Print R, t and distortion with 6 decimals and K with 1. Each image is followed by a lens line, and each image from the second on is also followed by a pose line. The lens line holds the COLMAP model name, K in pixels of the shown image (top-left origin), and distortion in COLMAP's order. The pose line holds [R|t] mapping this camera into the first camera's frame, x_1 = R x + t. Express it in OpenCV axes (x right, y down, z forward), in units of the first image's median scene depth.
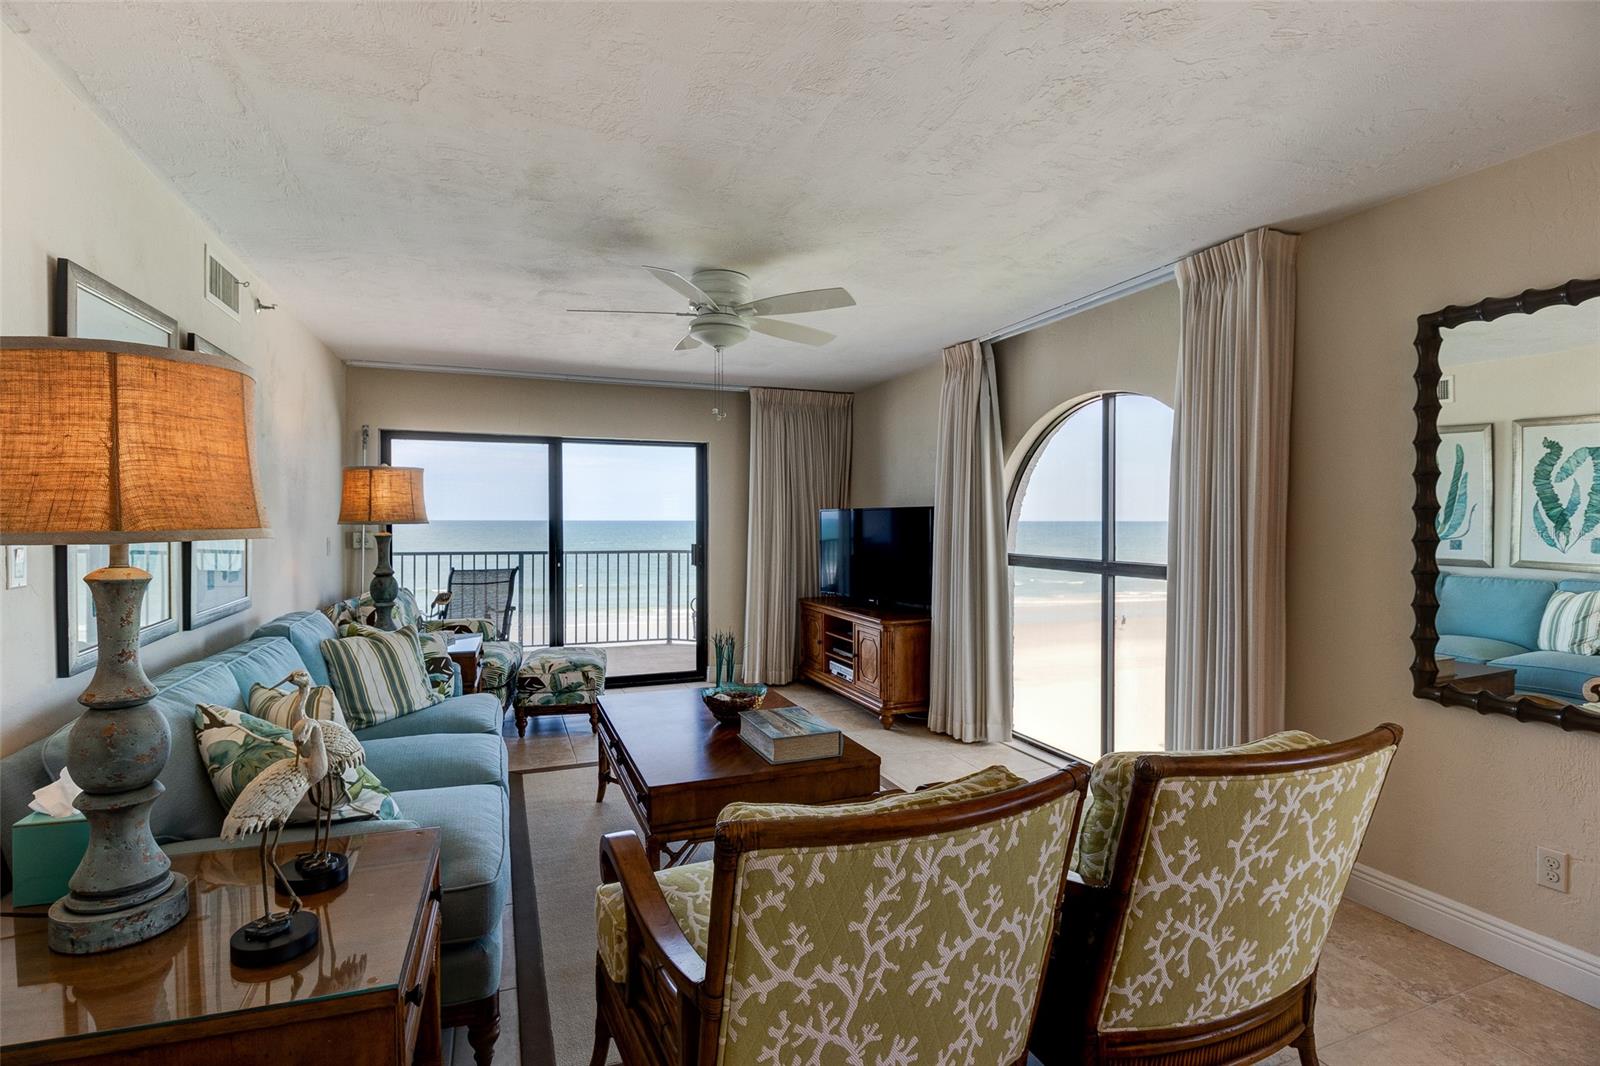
lens RADIAL K [[740.6, 0, 794.7], [0, 740.6, 529.6], [0, 0, 1]] dist [-0.000859, -0.007420]
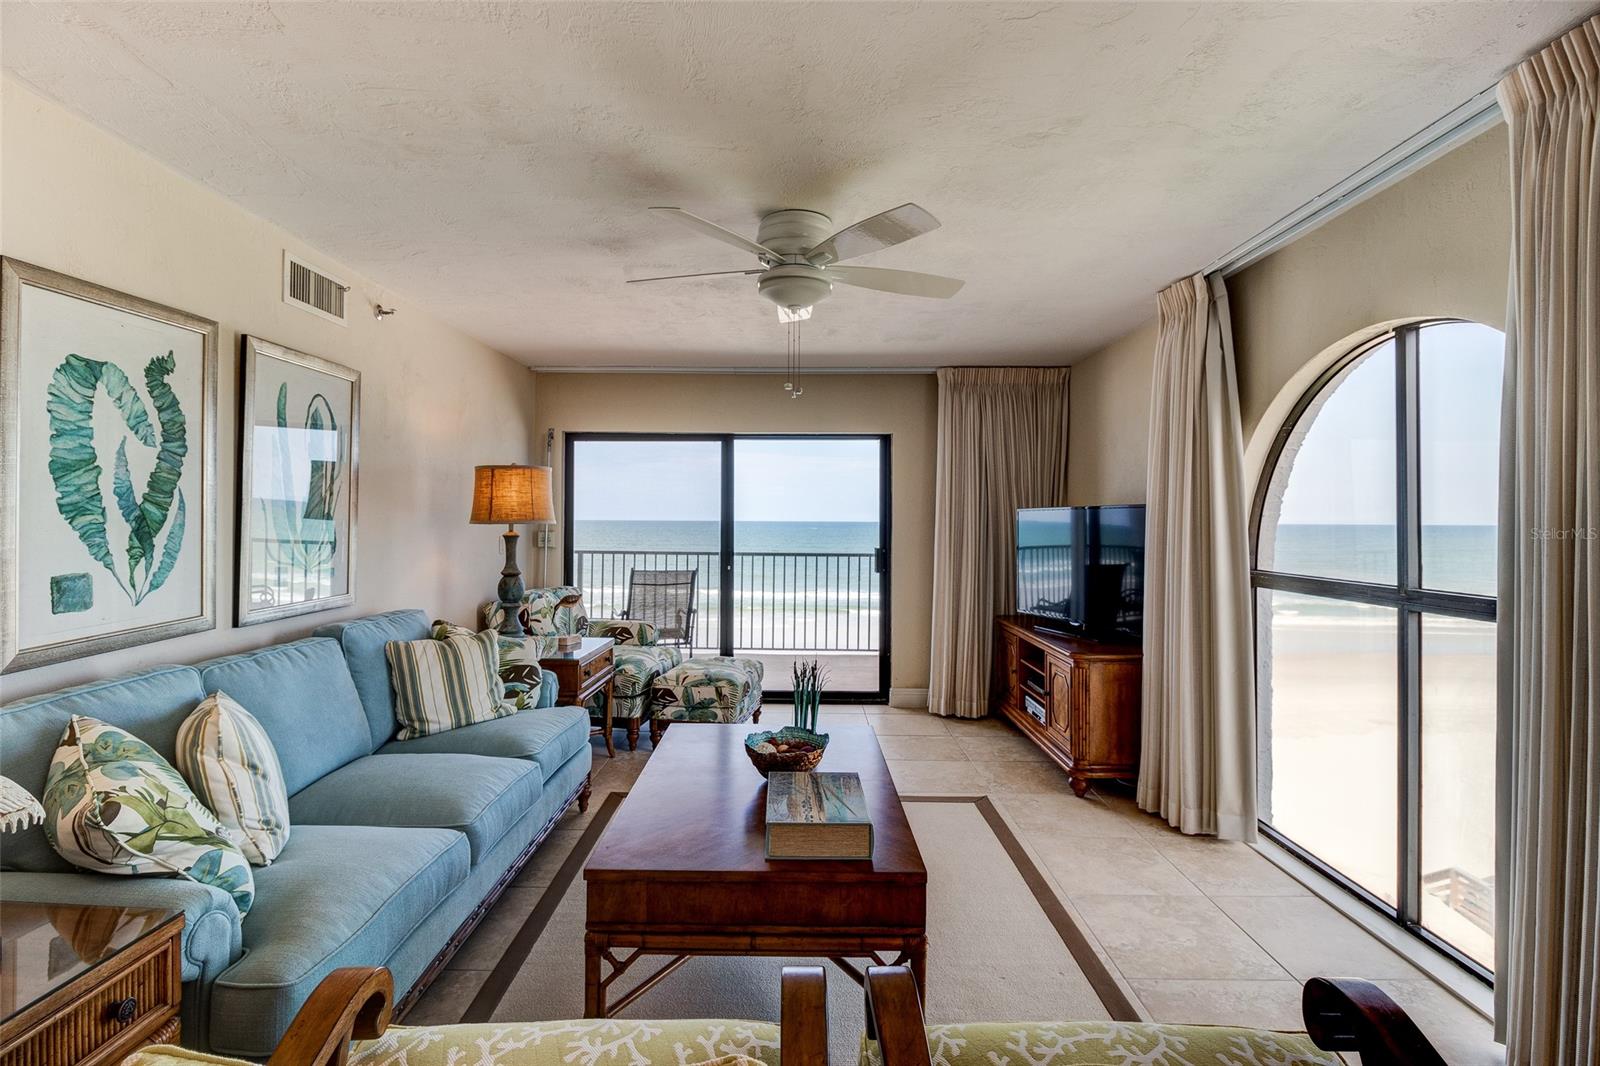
lens RADIAL K [[749.9, 0, 792.0], [0, 749.9, 512.5], [0, 0, 1]] dist [0.004244, -0.008301]
pose [[0.928774, -0.000416, -0.370645, 0.144377], [-0.008915, 0.999685, -0.023461, -0.001953], [0.370538, 0.025095, 0.928478, 0.175806]]
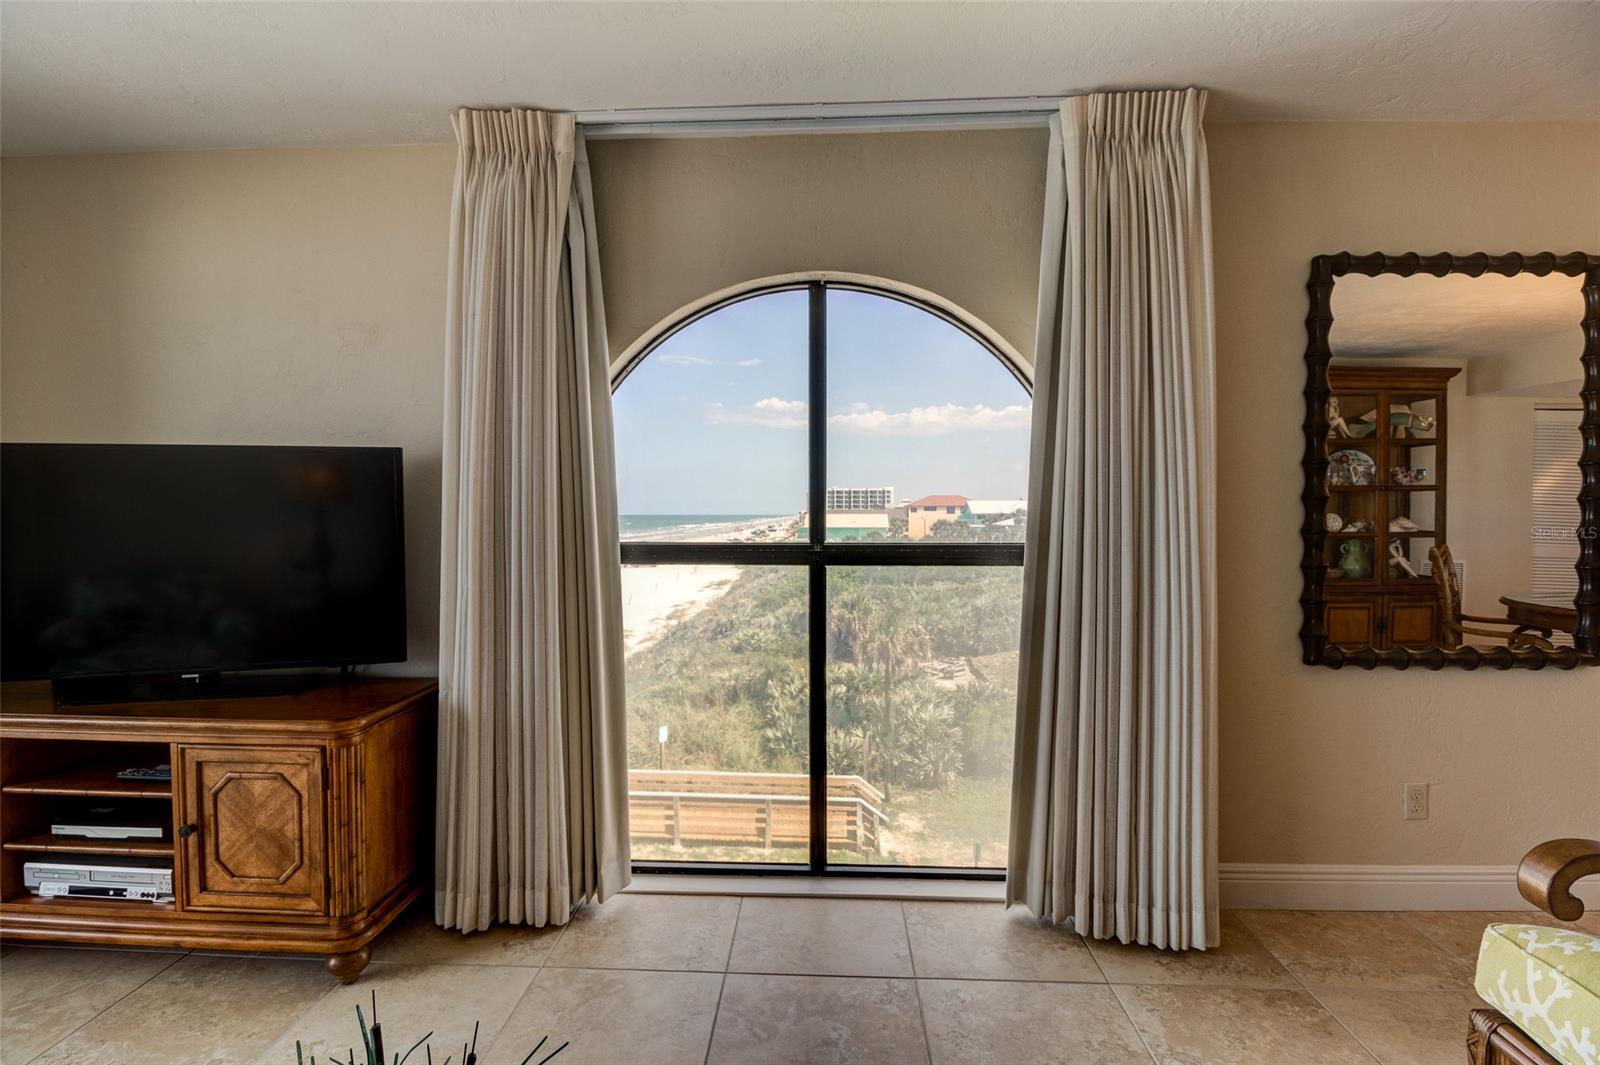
lens RADIAL K [[740.6, 0, 794.7], [0, 740.6, 529.1], [0, 0, 1]] dist [-0.000859, -0.007420]
pose [[0.414449, -0.022138, 0.909803, -0.147140], [0.012703, 0.999747, 0.018540, 0.015332], [-0.909984, 0.003873, 0.414626, 0.642071]]
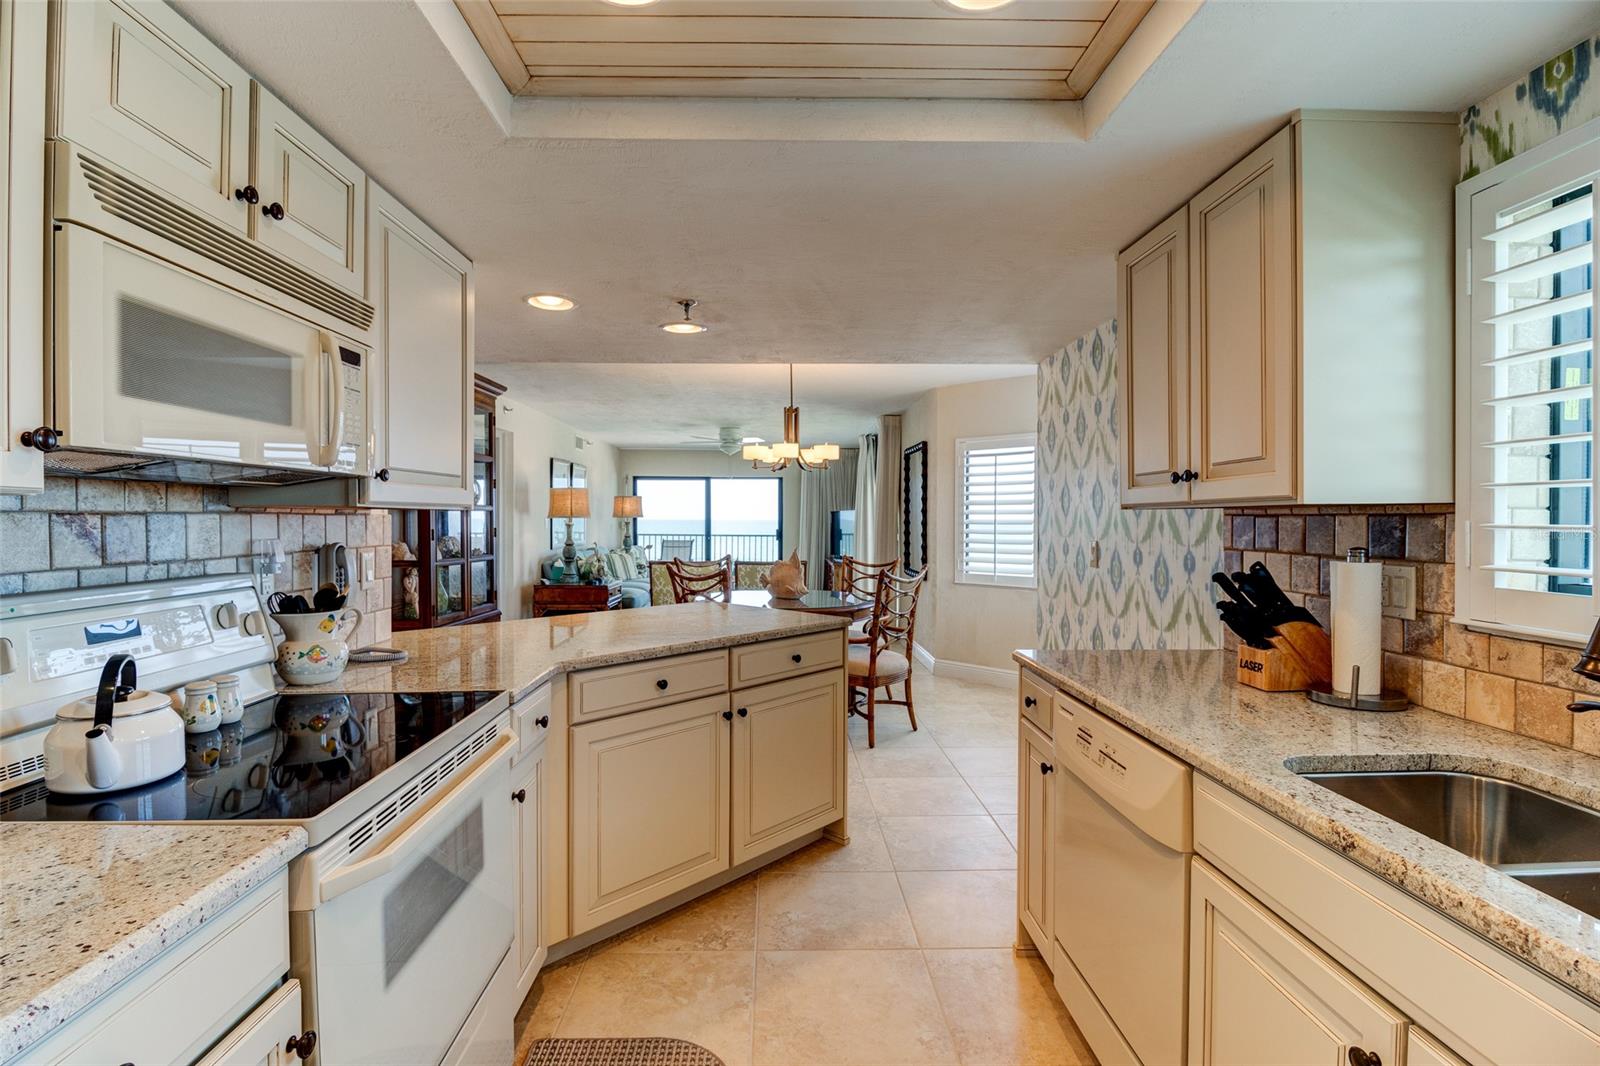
lens RADIAL K [[772.3, 0, 797.4], [0, 772.3, 516.1], [0, 0, 1]] dist [-0.000376, -0.056936]
pose [[0.937901, -0.001223, -0.346901, 0.853616], [-0.005020, 0.999841, -0.017098, 0.028284], [0.346867, 0.017778, 0.937746, -1.209489]]
